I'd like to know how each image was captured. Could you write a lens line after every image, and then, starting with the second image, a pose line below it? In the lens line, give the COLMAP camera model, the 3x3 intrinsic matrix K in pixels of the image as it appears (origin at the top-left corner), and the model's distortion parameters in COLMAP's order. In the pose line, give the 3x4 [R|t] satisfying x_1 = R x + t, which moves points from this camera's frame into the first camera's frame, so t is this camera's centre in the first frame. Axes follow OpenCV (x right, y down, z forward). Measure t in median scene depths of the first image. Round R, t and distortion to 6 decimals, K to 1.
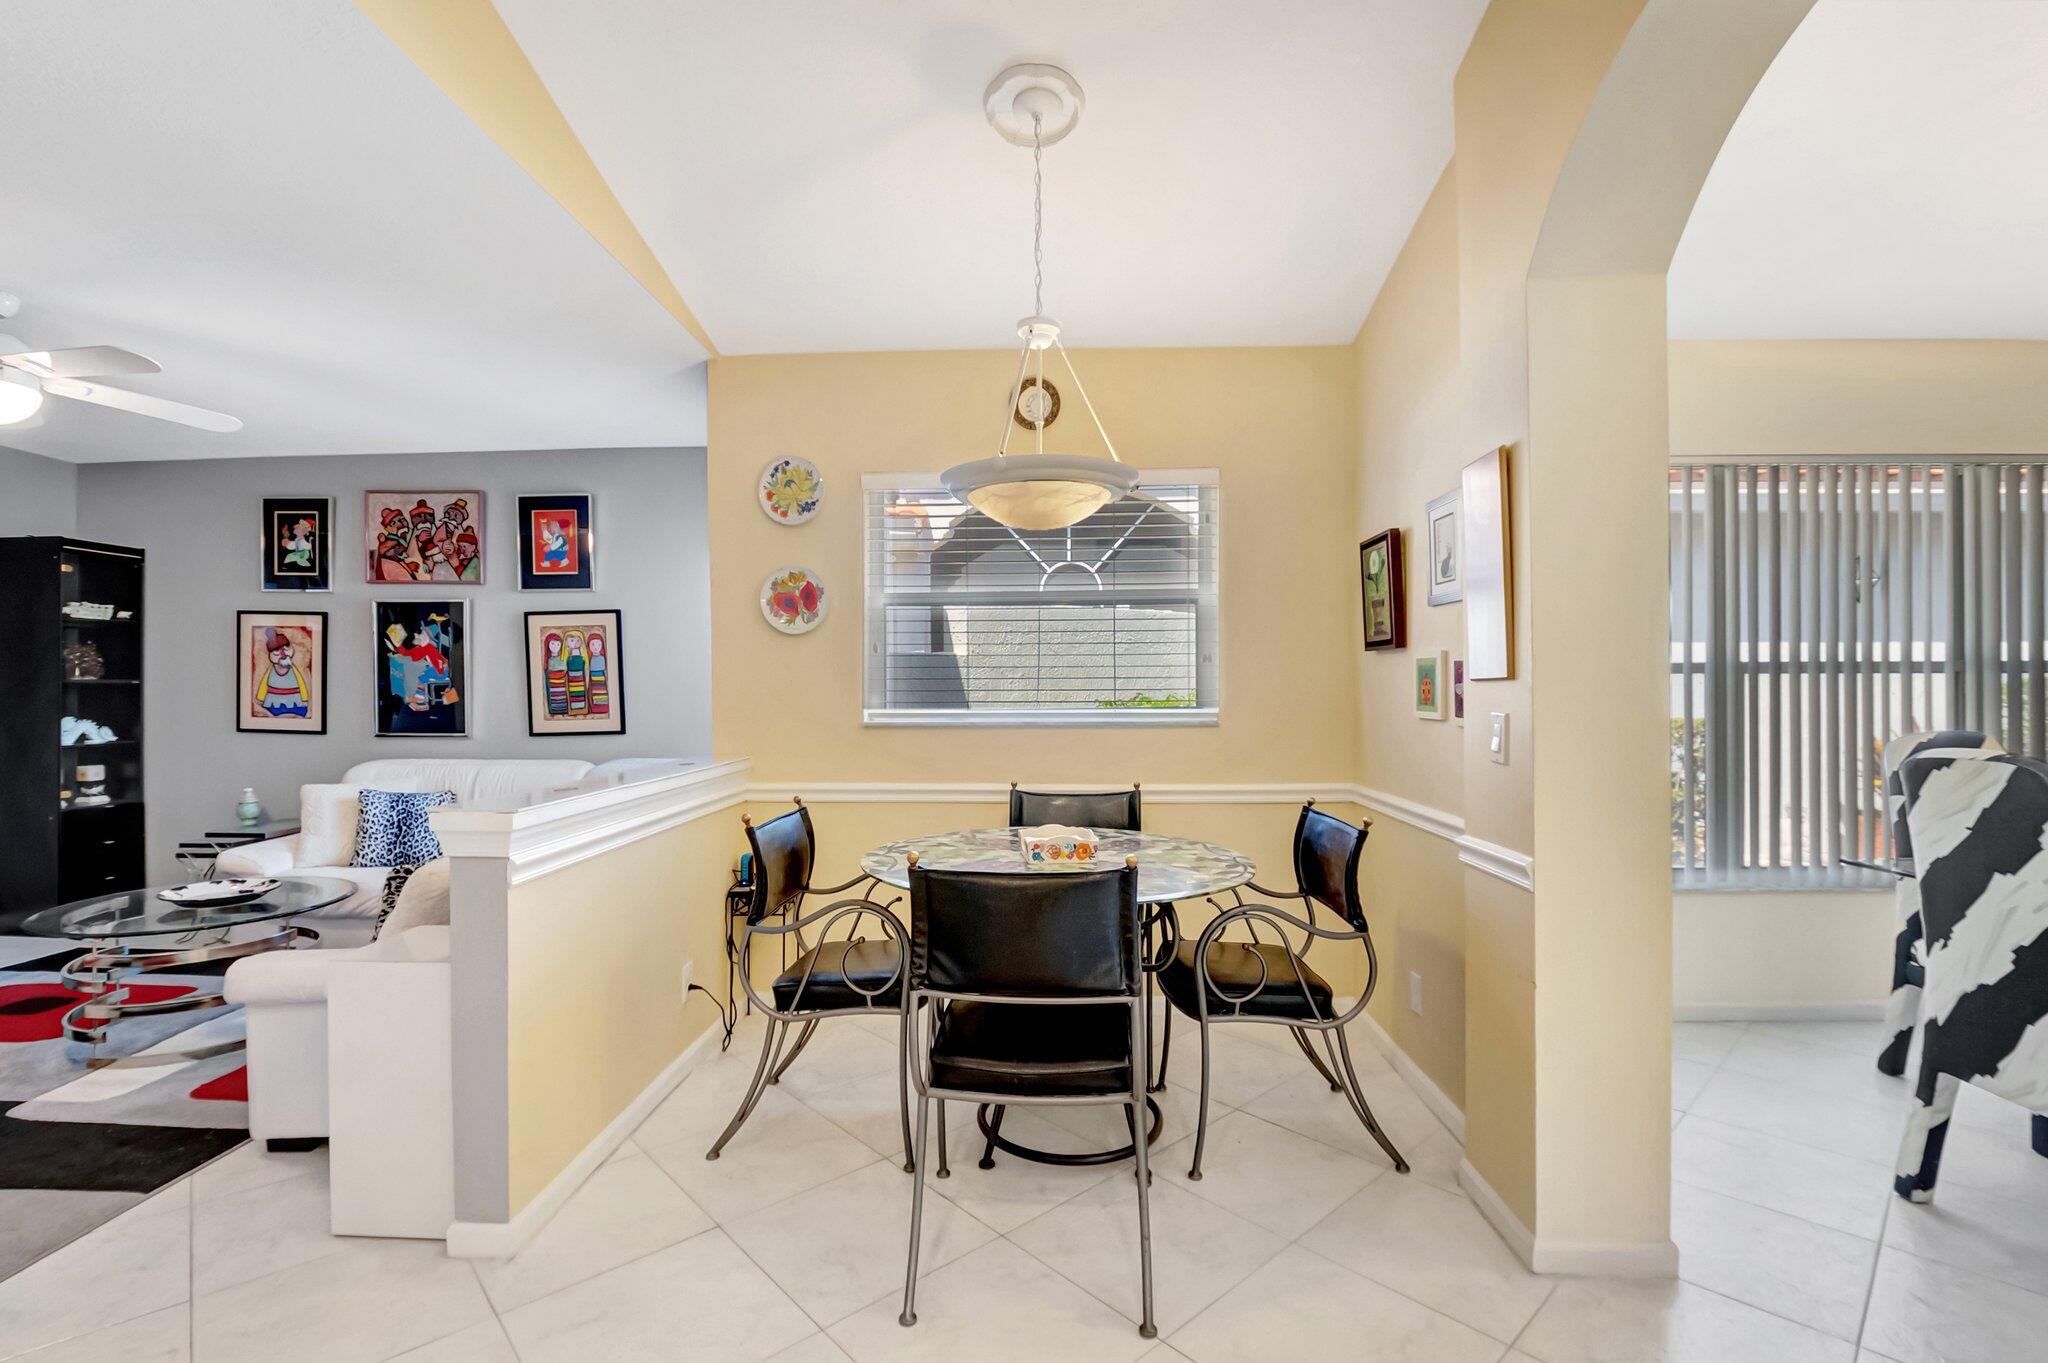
lens RADIAL K [[944.4, 0, 941.9], [0, 944.4, 686.4], [0, 0, 1]] dist [0.000646, -0.000014]
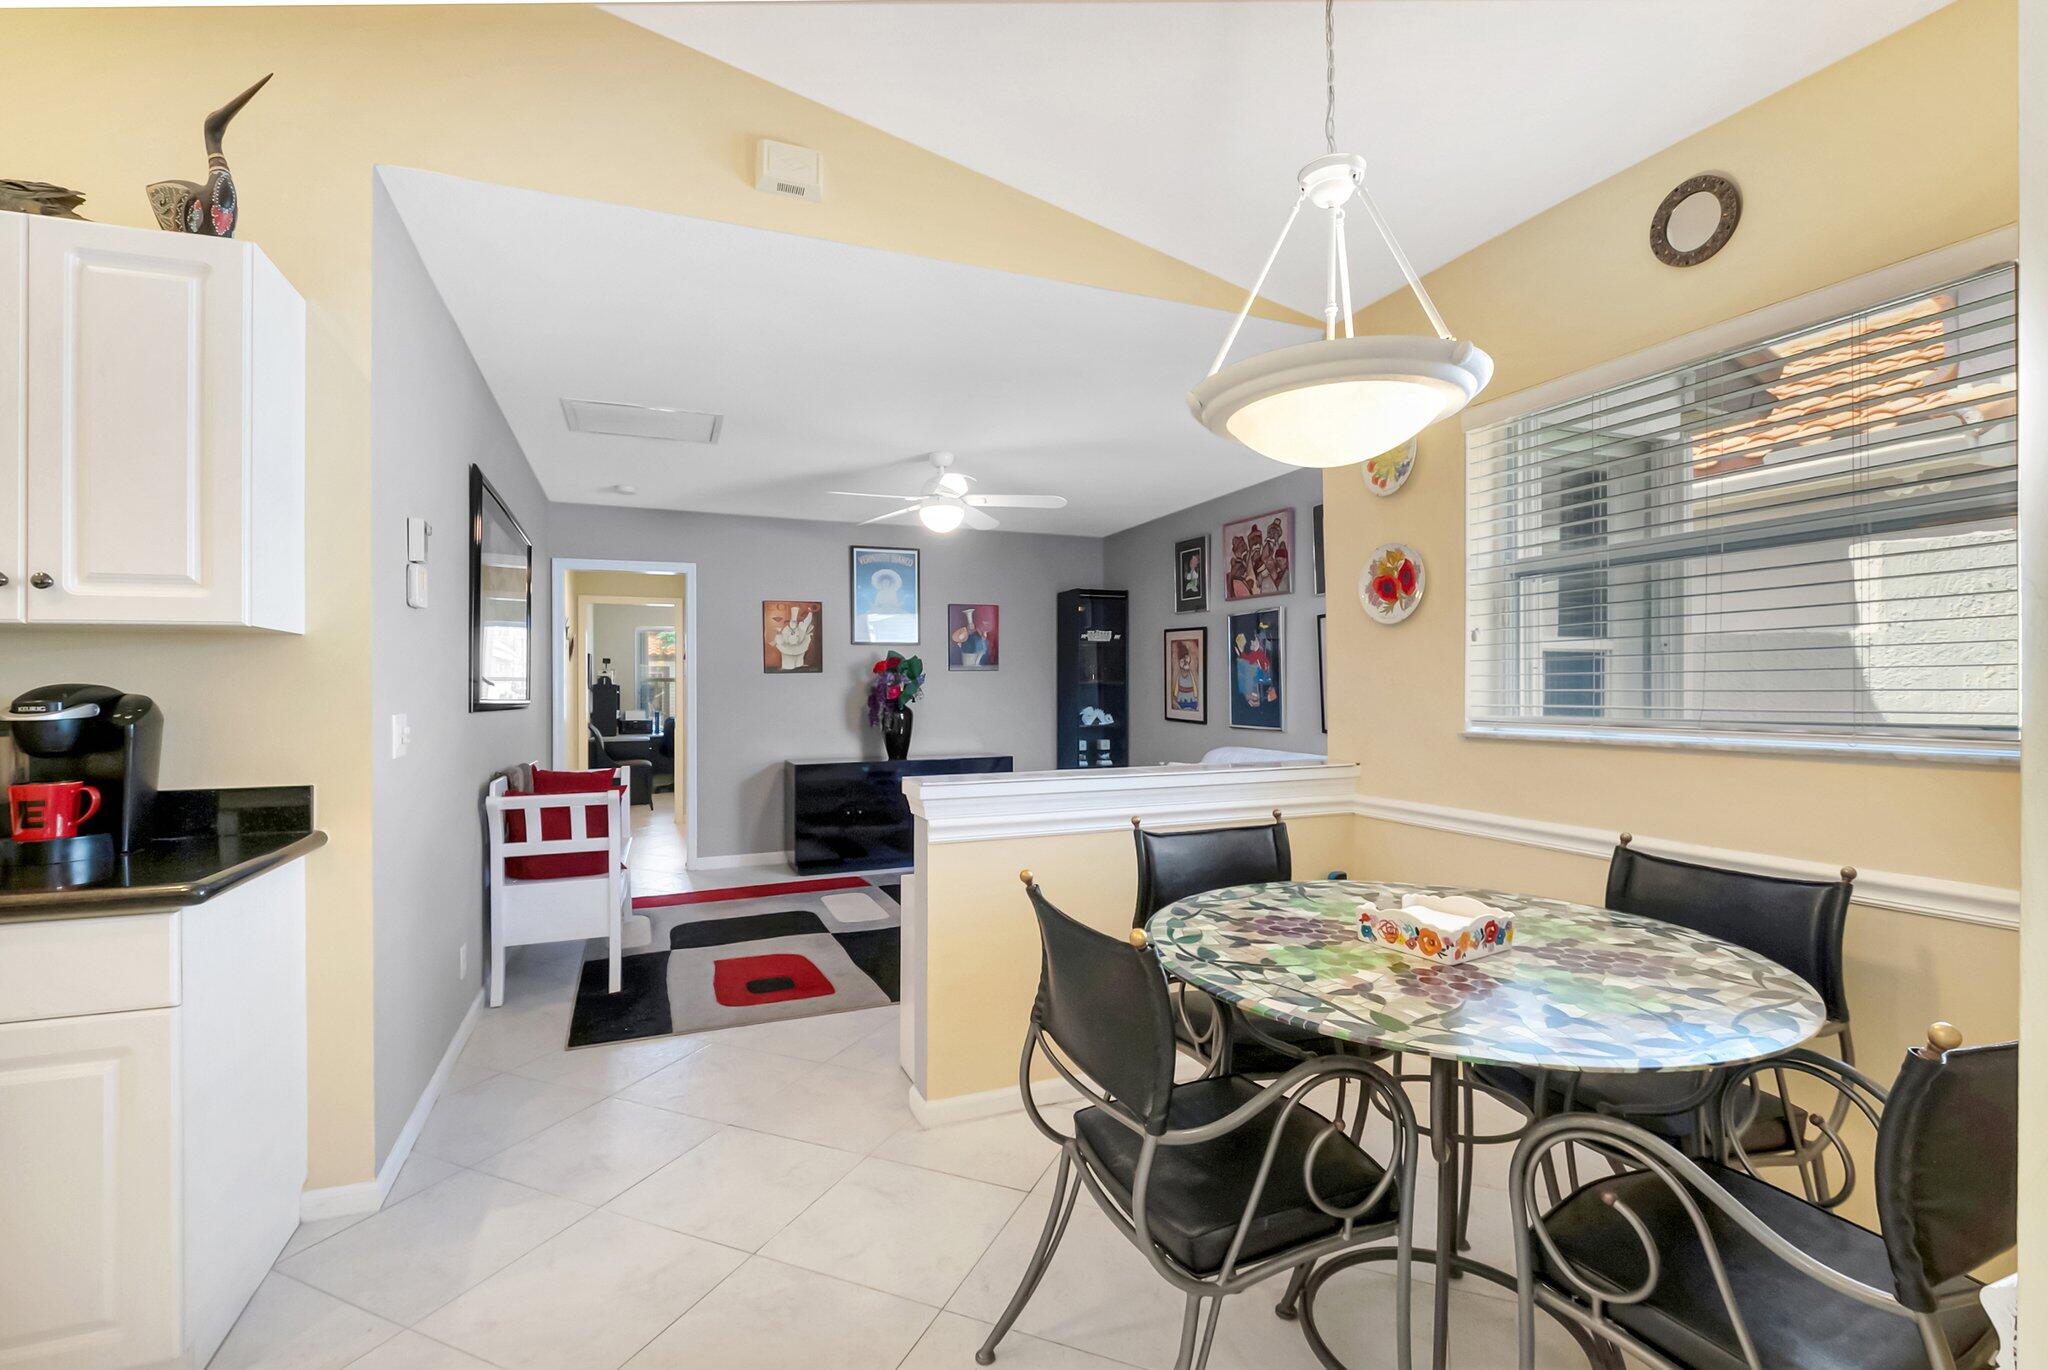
lens RADIAL K [[891.8, 0, 1028.5], [0, 891.8, 688.1], [0, 0, 1]] dist [0.000702, -0.000325]
pose [[0.454107, -0.001281, -0.890946, 0.301030], [0.006787, 0.999975, 0.002022, -0.001071], [0.890921, -0.006965, 0.454104, 0.254302]]
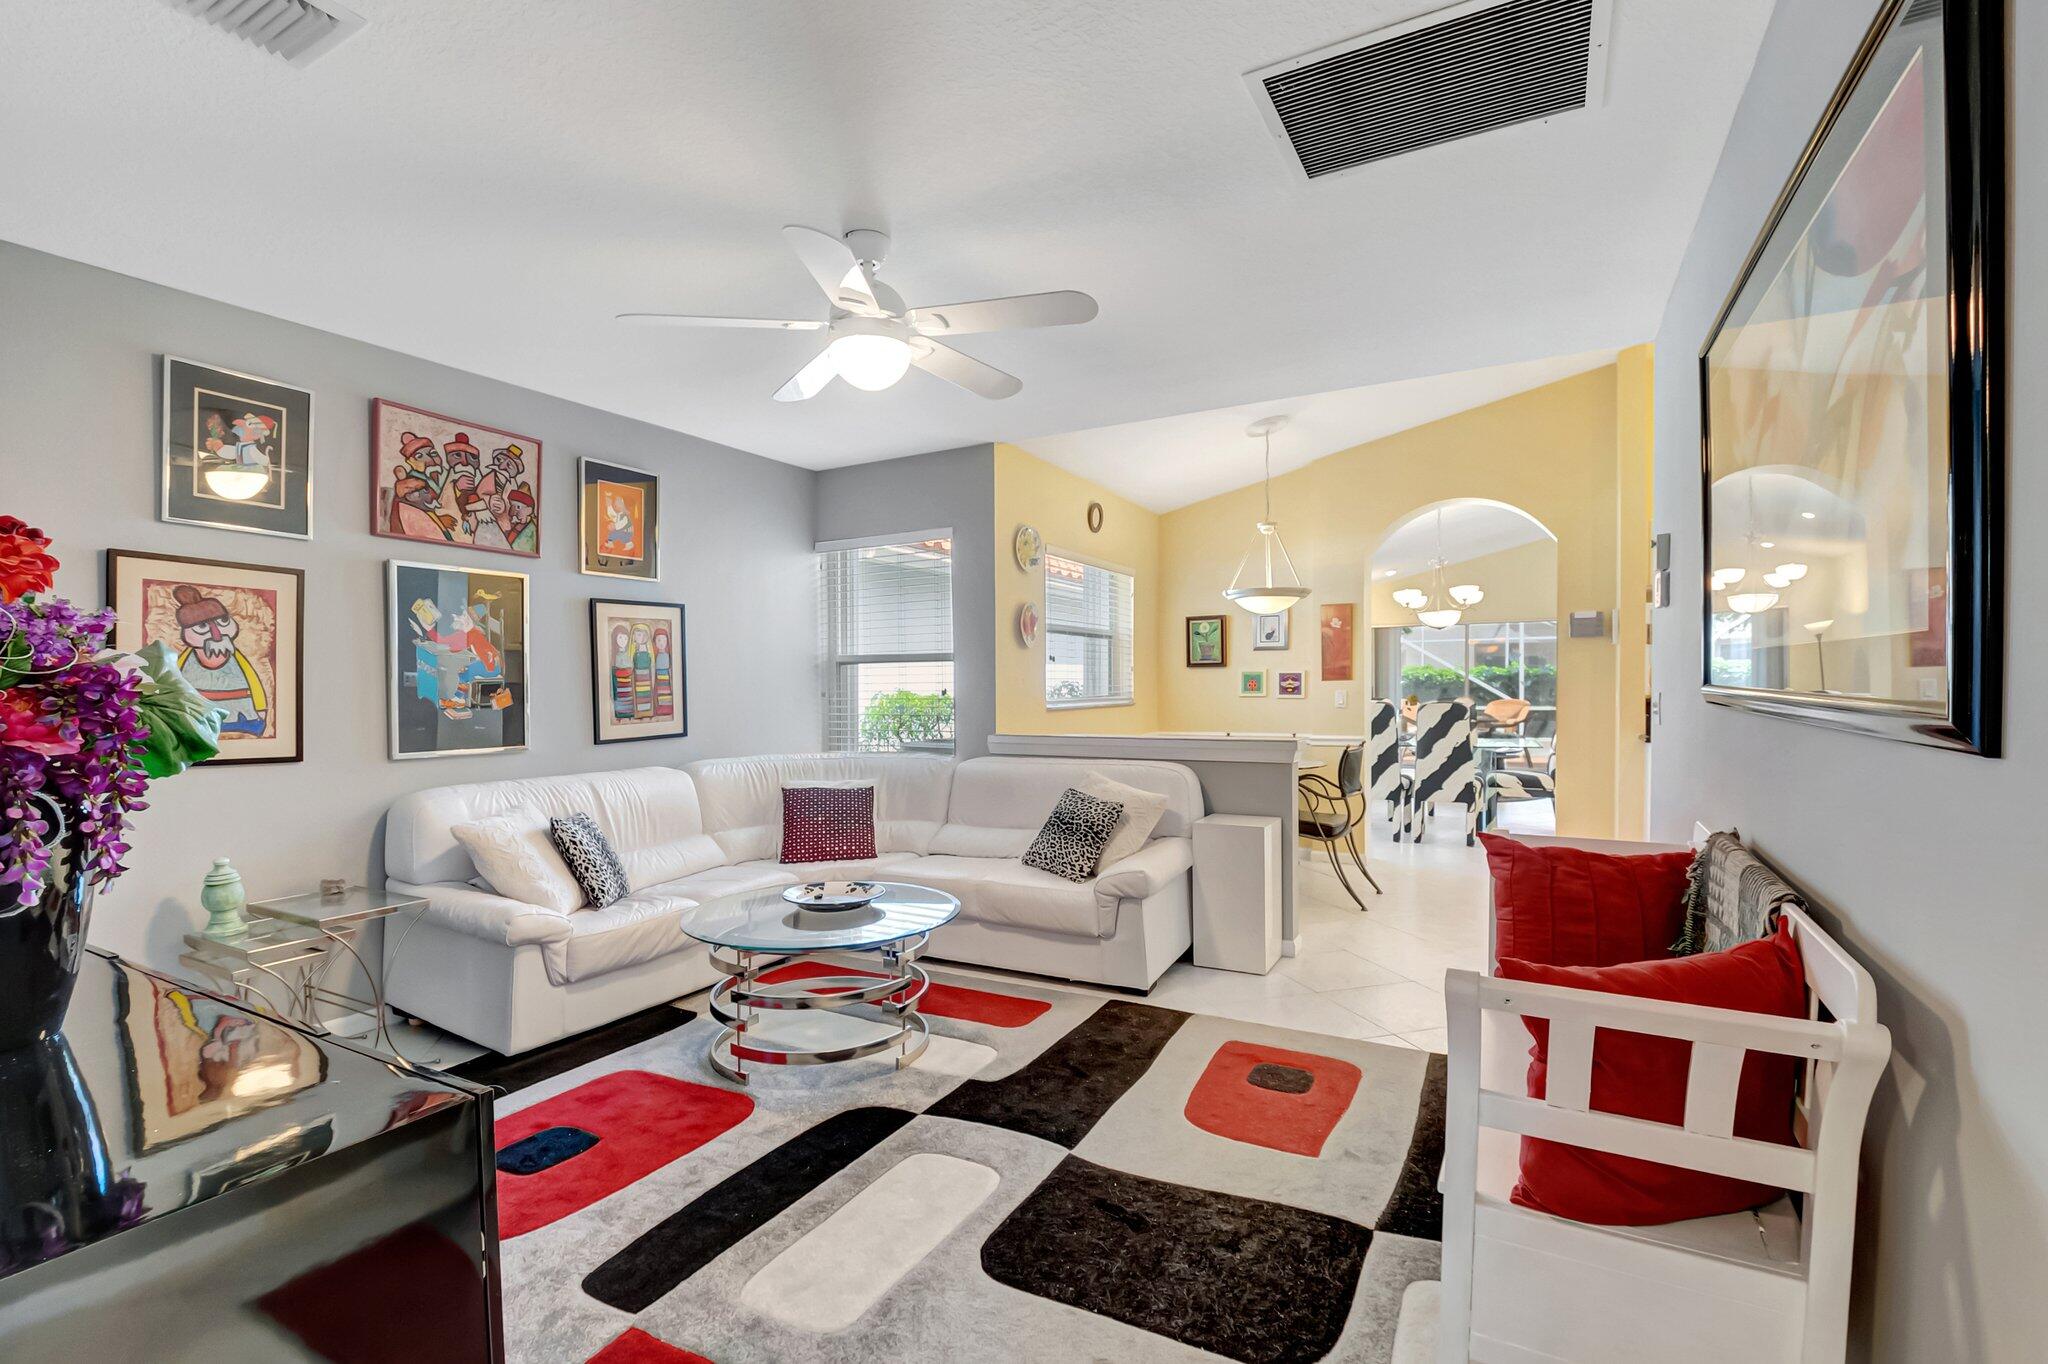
lens RADIAL K [[902.8, 0, 1028.1], [0, 902.8, 693.0], [0, 0, 1]] dist [0.001694, -0.008904]
pose [[0.431113, -0.008097, 0.902261, -1.000657], [-0.000485, 0.999958, 0.009206, -0.001535], [-0.902298, -0.004406, 0.431091, 0.298346]]
